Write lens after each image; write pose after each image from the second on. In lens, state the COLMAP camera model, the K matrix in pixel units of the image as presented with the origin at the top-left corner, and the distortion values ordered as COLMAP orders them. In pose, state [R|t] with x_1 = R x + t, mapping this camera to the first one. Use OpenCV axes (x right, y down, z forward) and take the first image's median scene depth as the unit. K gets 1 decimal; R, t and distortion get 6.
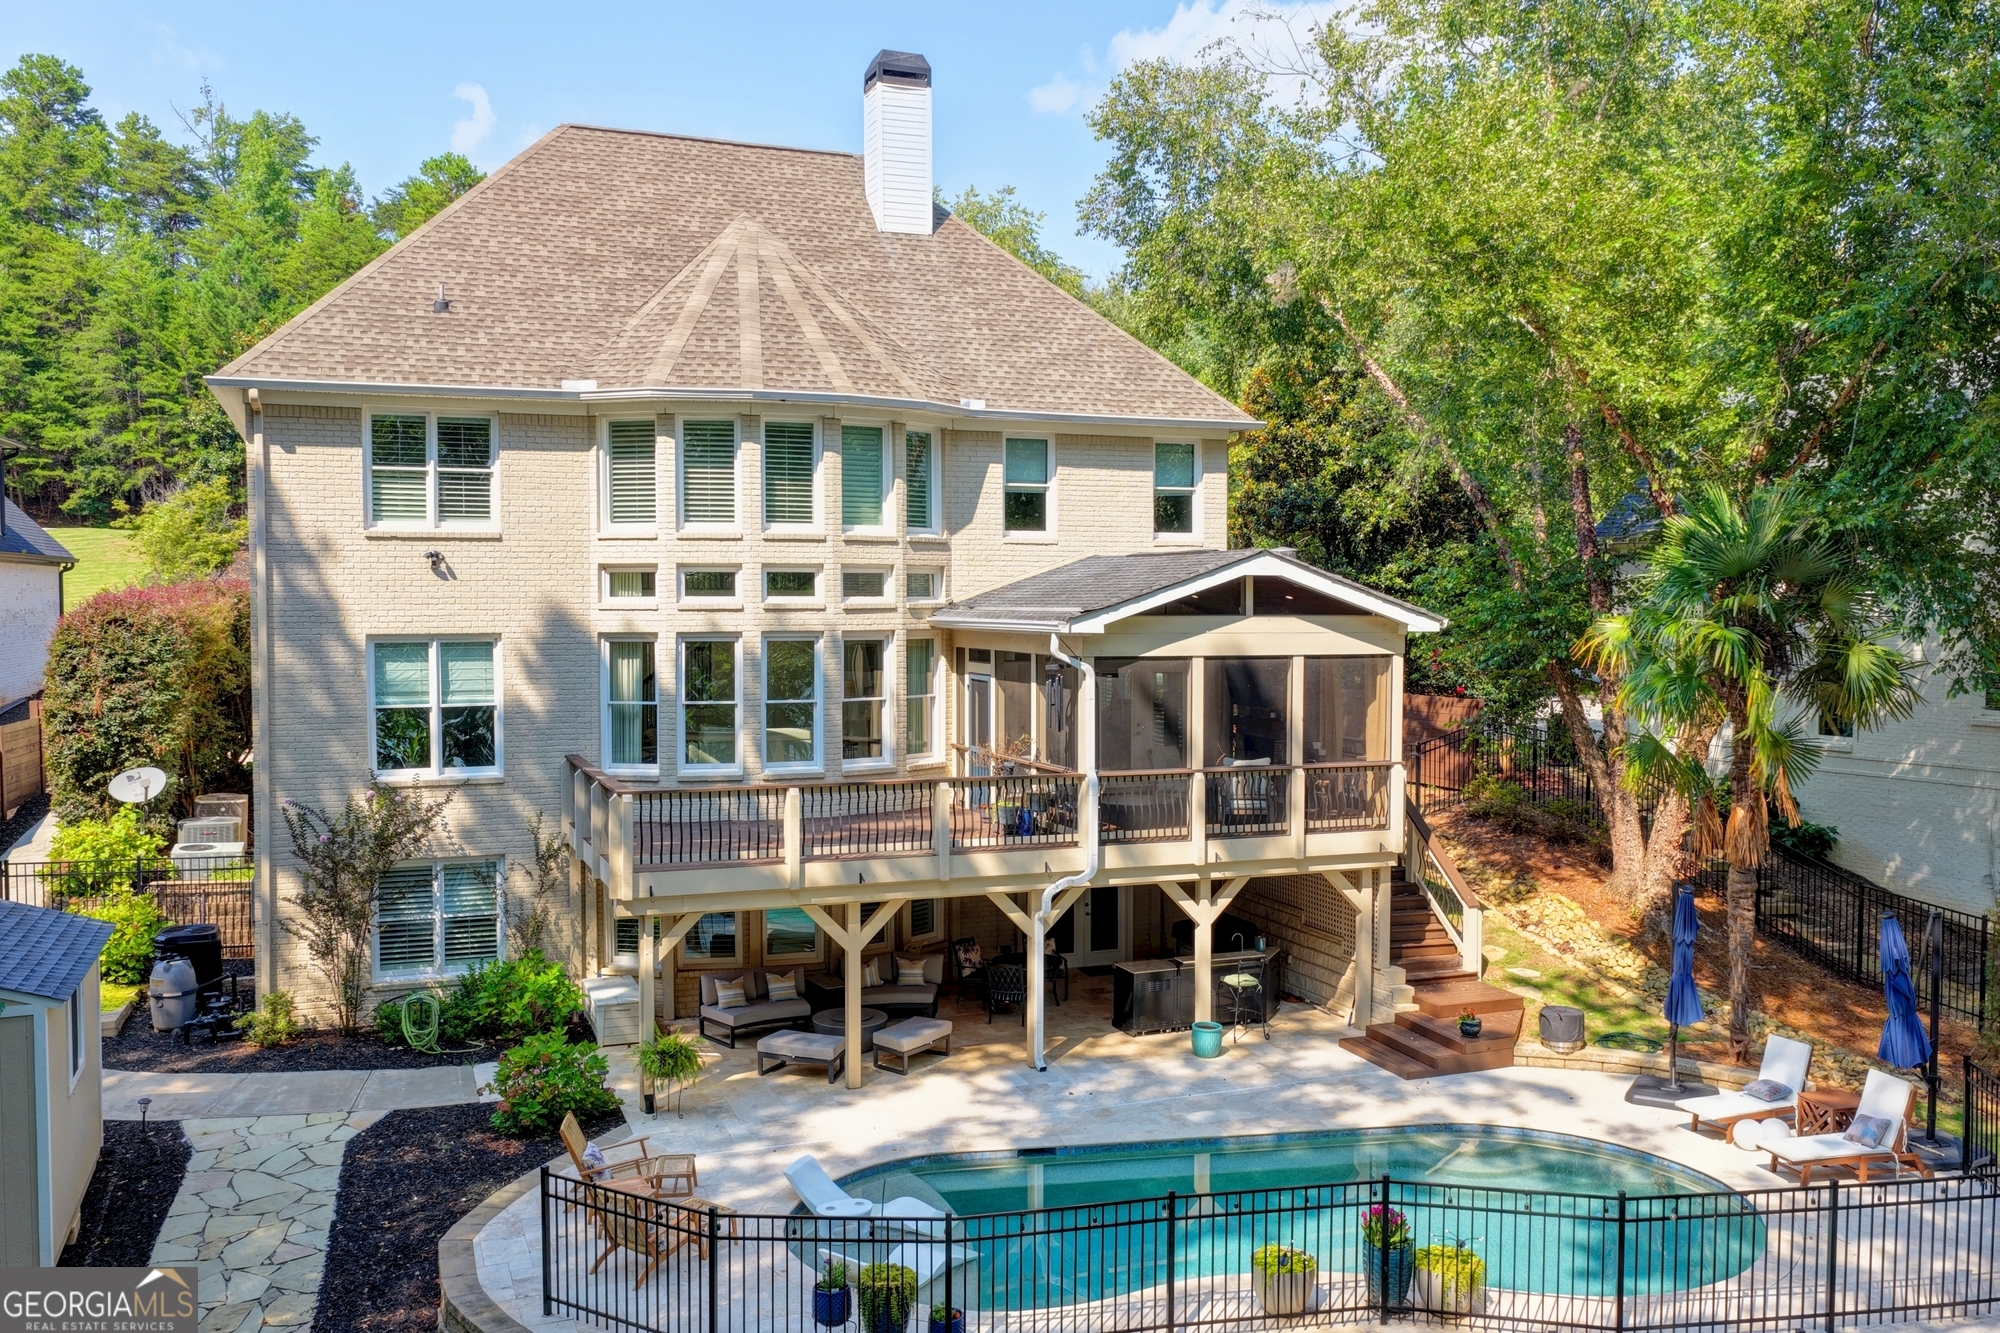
lens RADIAL K [[1660.3, 0, 1000.0], [0, 1660.3, 666.5], [0, 0, 1]] dist [-0.010021, 0.029081]
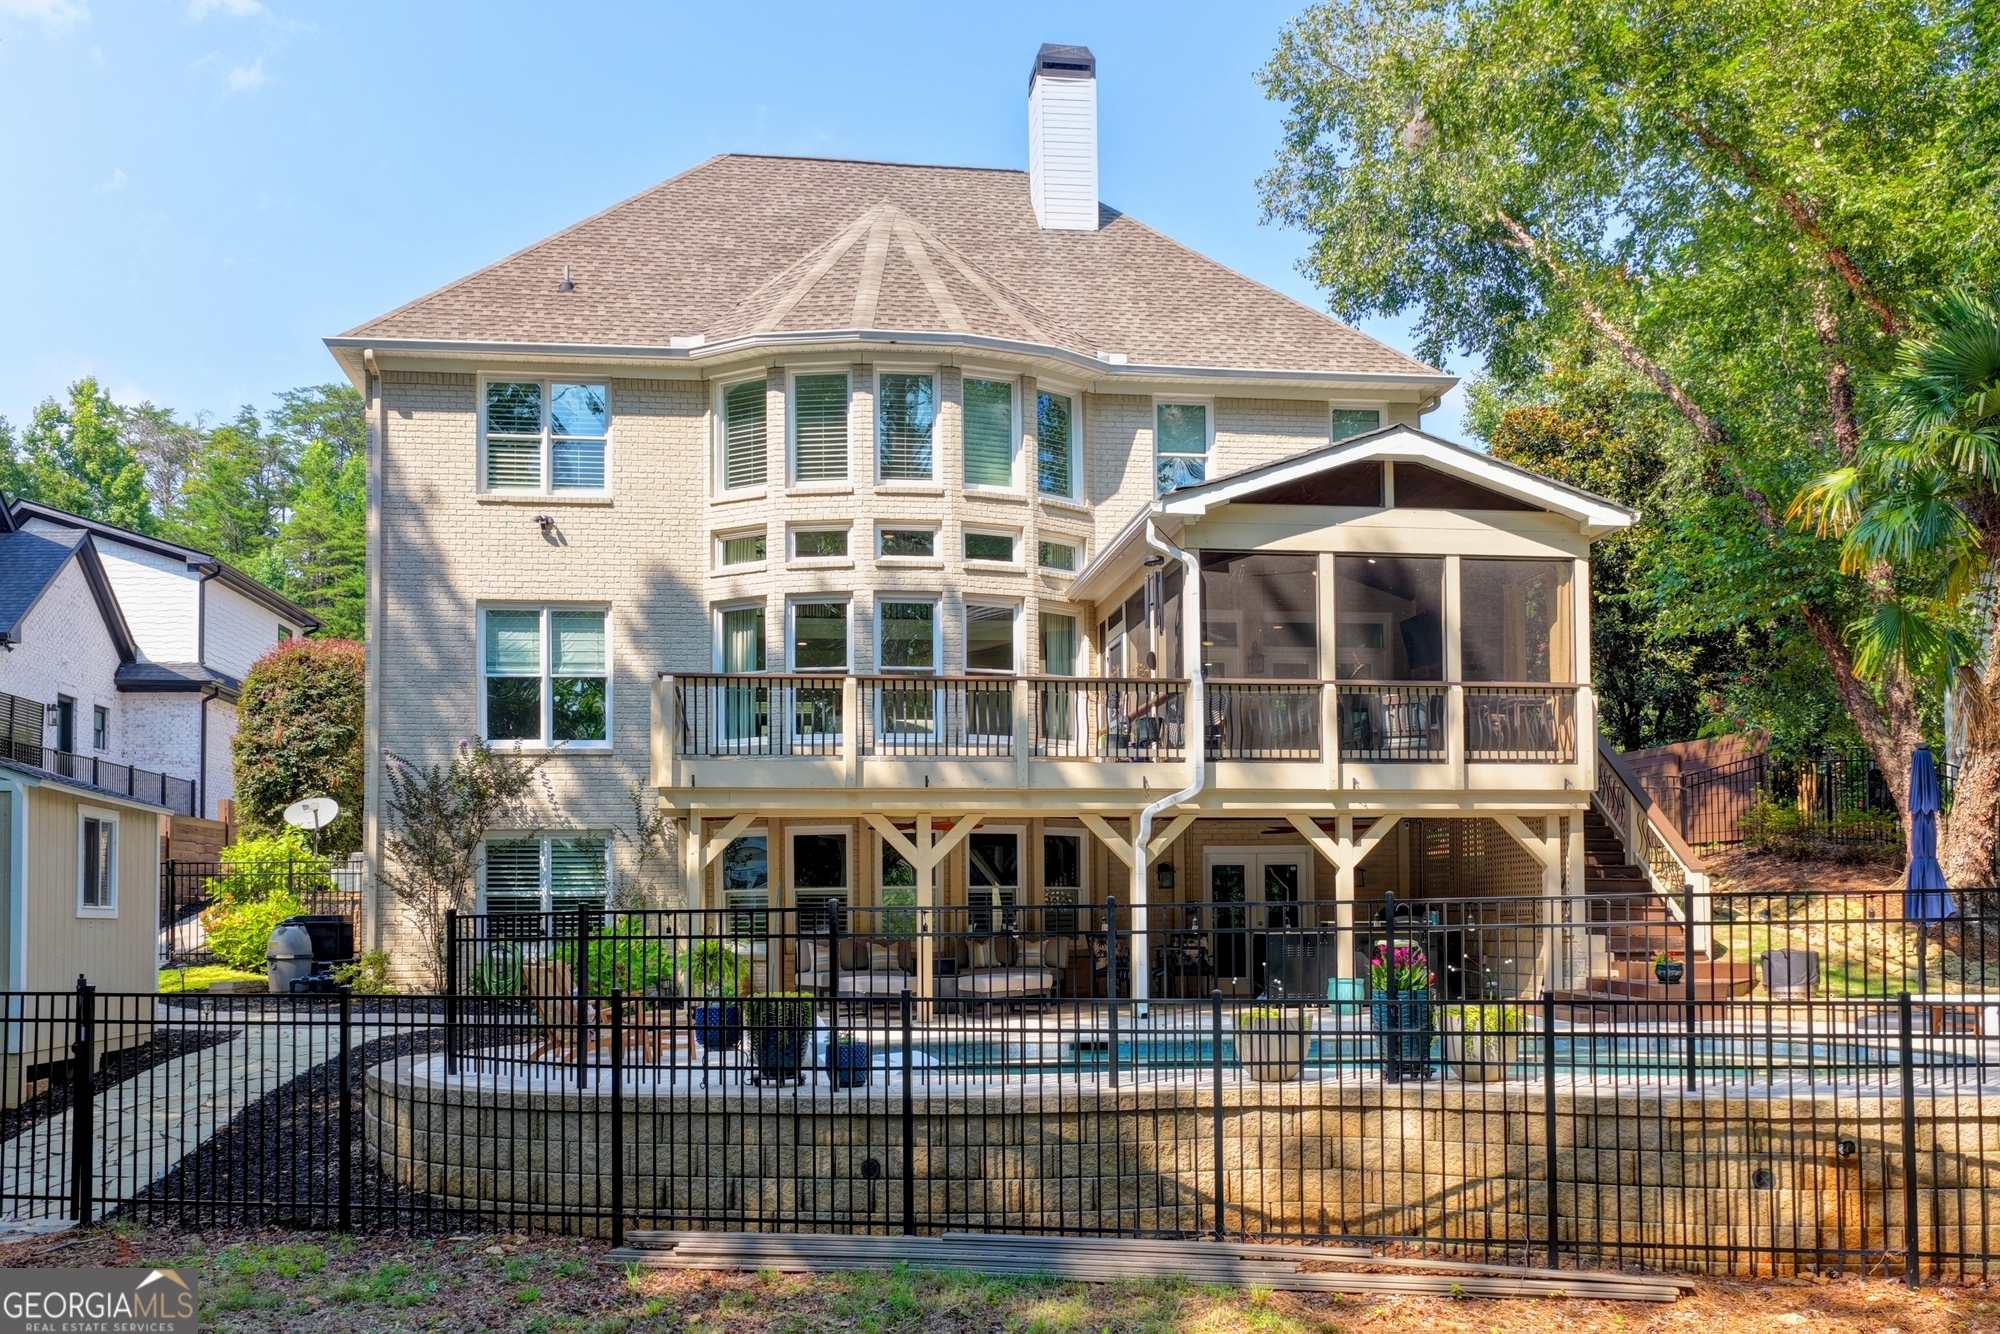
lens RADIAL K [[1719.1, 0, 994.3], [0, 1719.1, 867.2], [0, 0, 1]] dist [-0.002371, 0.005380]
pose [[0.973639, -0.020760, -0.227146, 0.139355], [0.002635, 0.996807, -0.079808, 0.212437], [0.228078, 0.077105, 0.970585, 0.088661]]
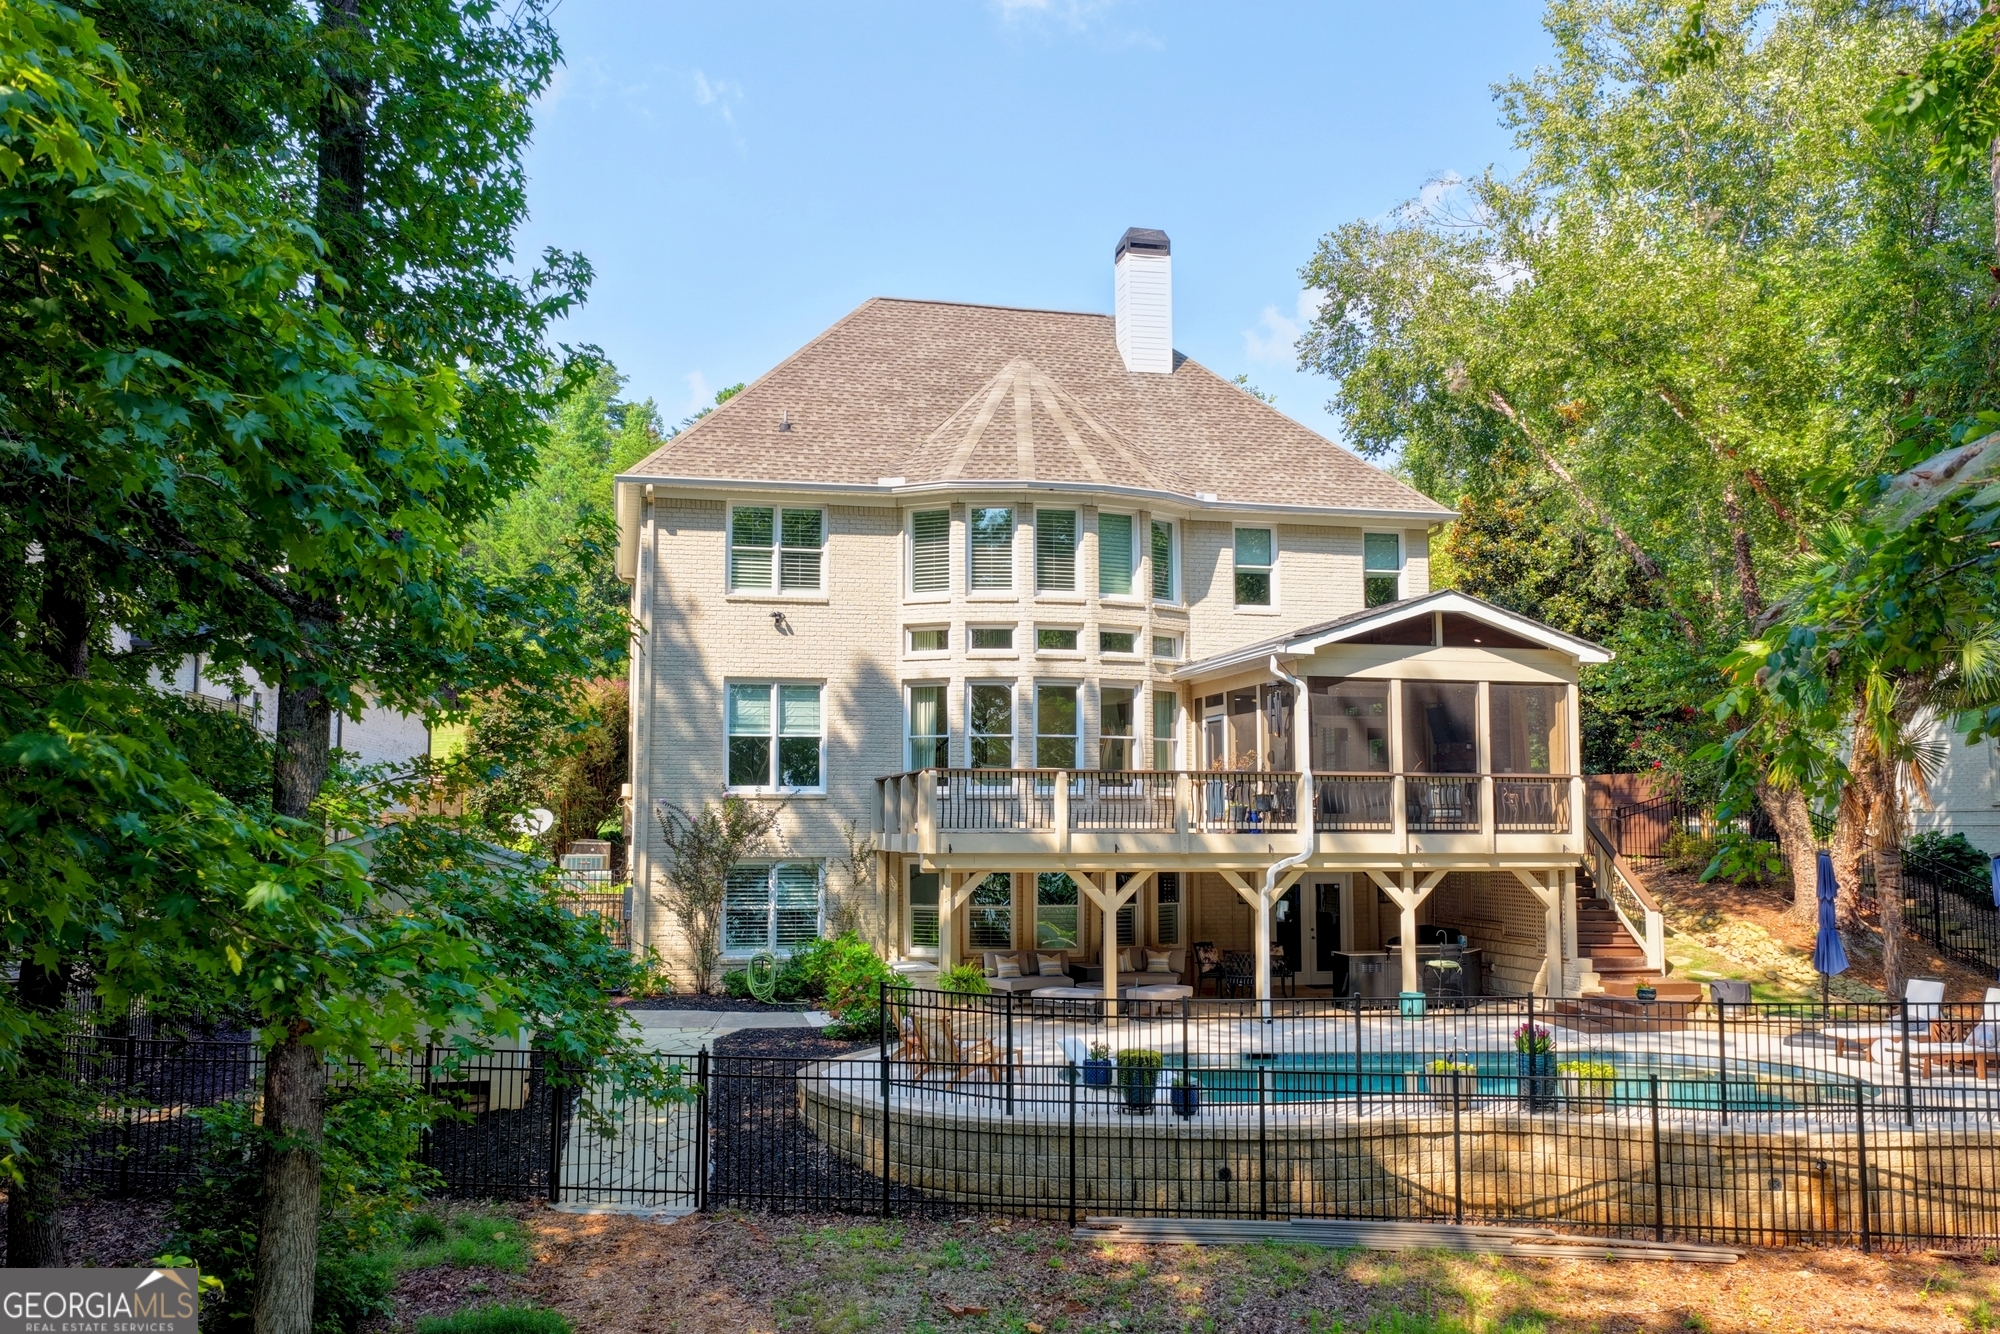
lens RADIAL K [[1661.8, 0, 1000.0], [0, 1661.8, 667.0], [0, 0, 1]] dist [-0.010300, 0.003849]
pose [[0.988924, -0.013737, -0.147783, 0.012738], [-0.006428, 0.990810, -0.135111, 0.137608], [0.148281, 0.134564, 0.979748, -0.202933]]
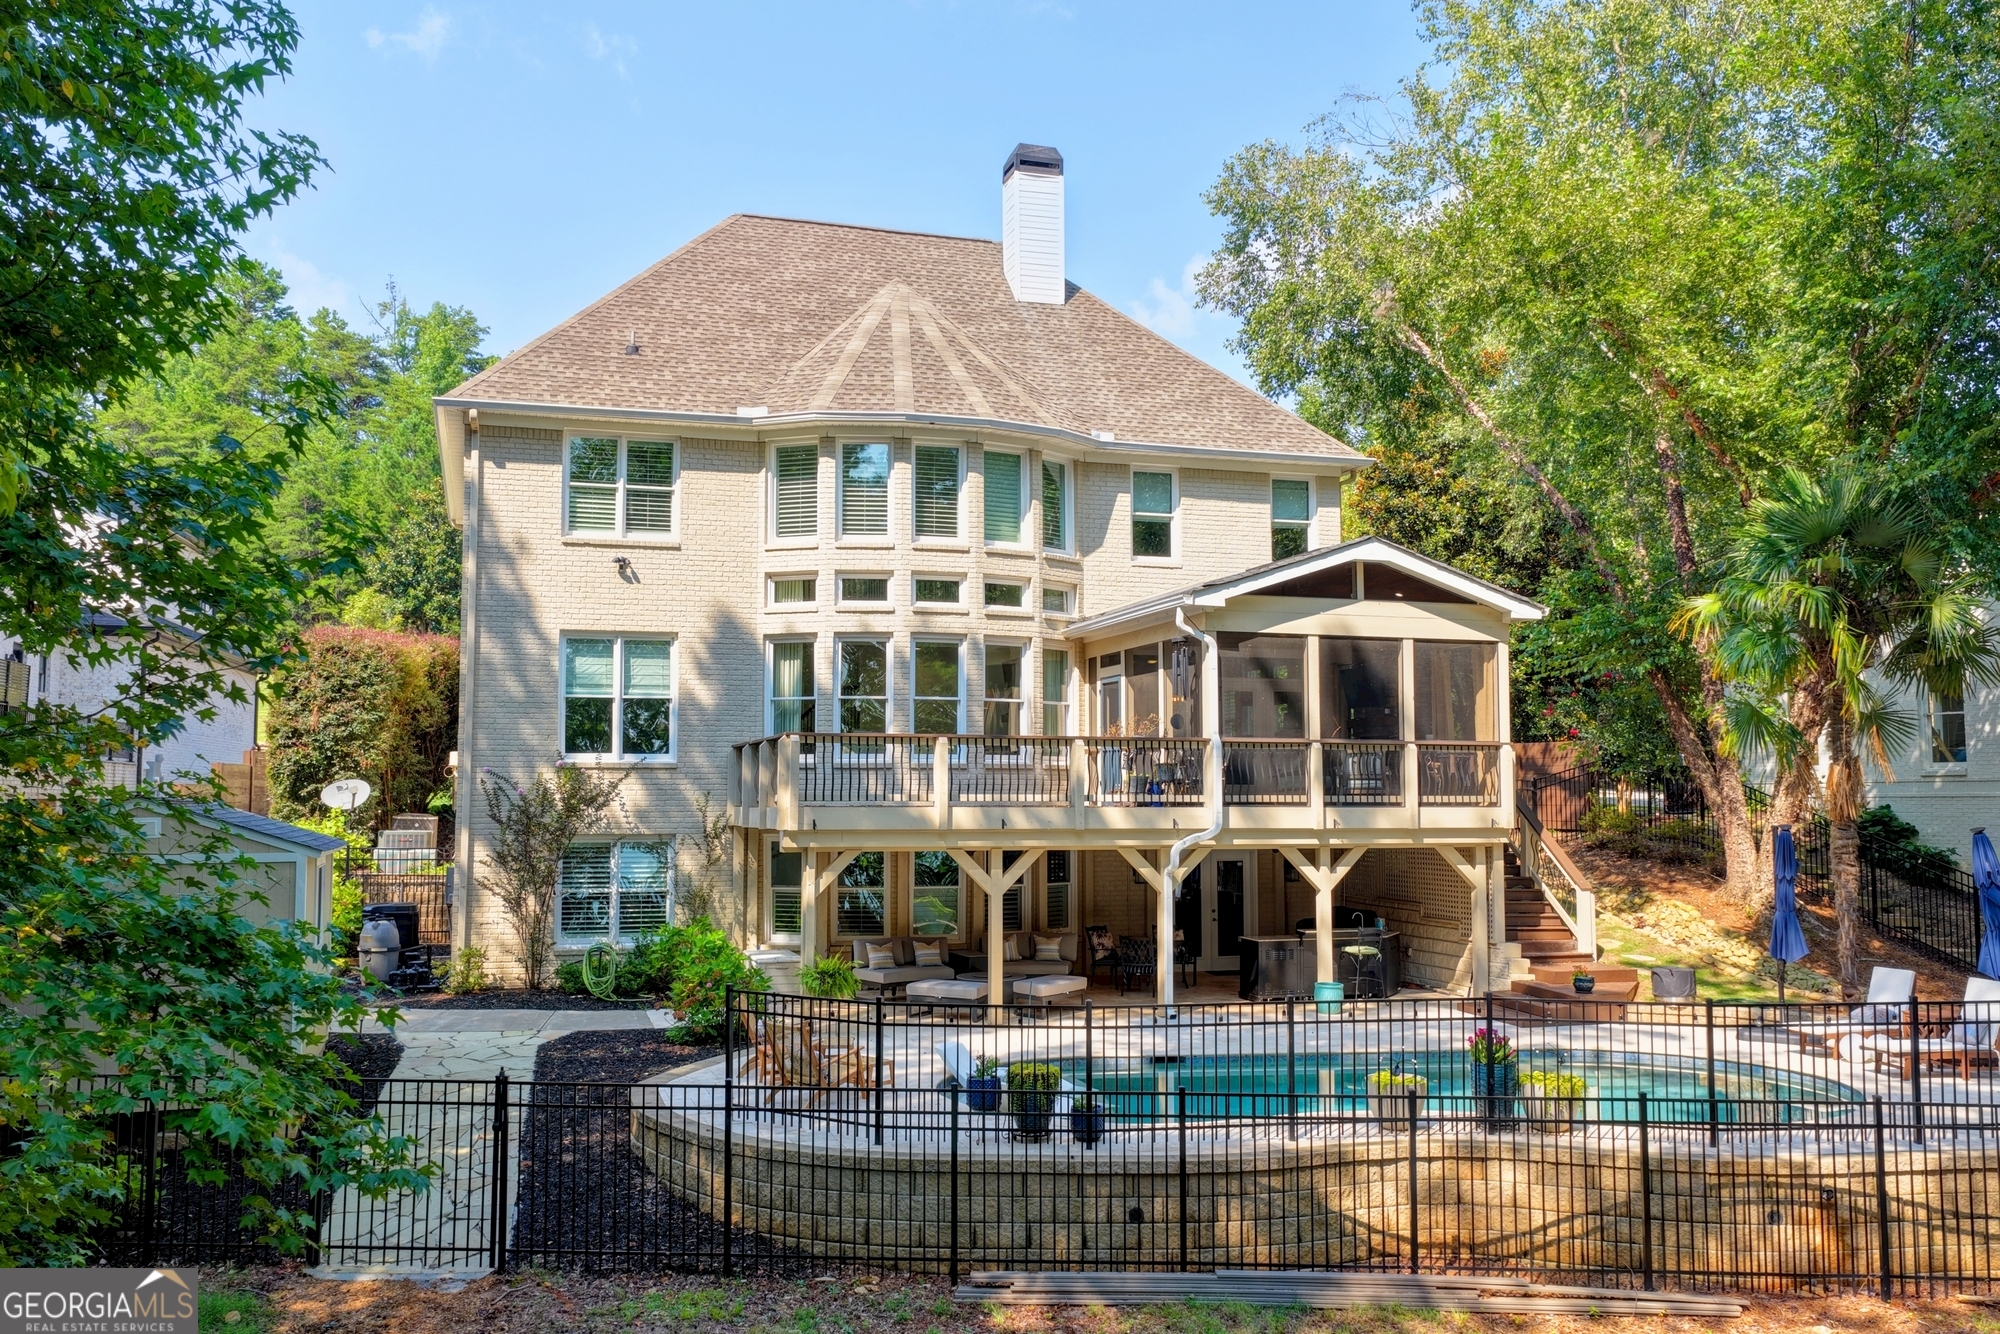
lens RADIAL K [[1661.8, 0, 1000.0], [0, 1661.8, 667.0], [0, 0, 1]] dist [-0.010300, 0.003849]
pose [[0.997166, -0.006136, -0.074977, -0.002994], [-0.002794, 0.992960, -0.118415, 0.131821], [0.075176, 0.118289, 0.990129, -0.078124]]
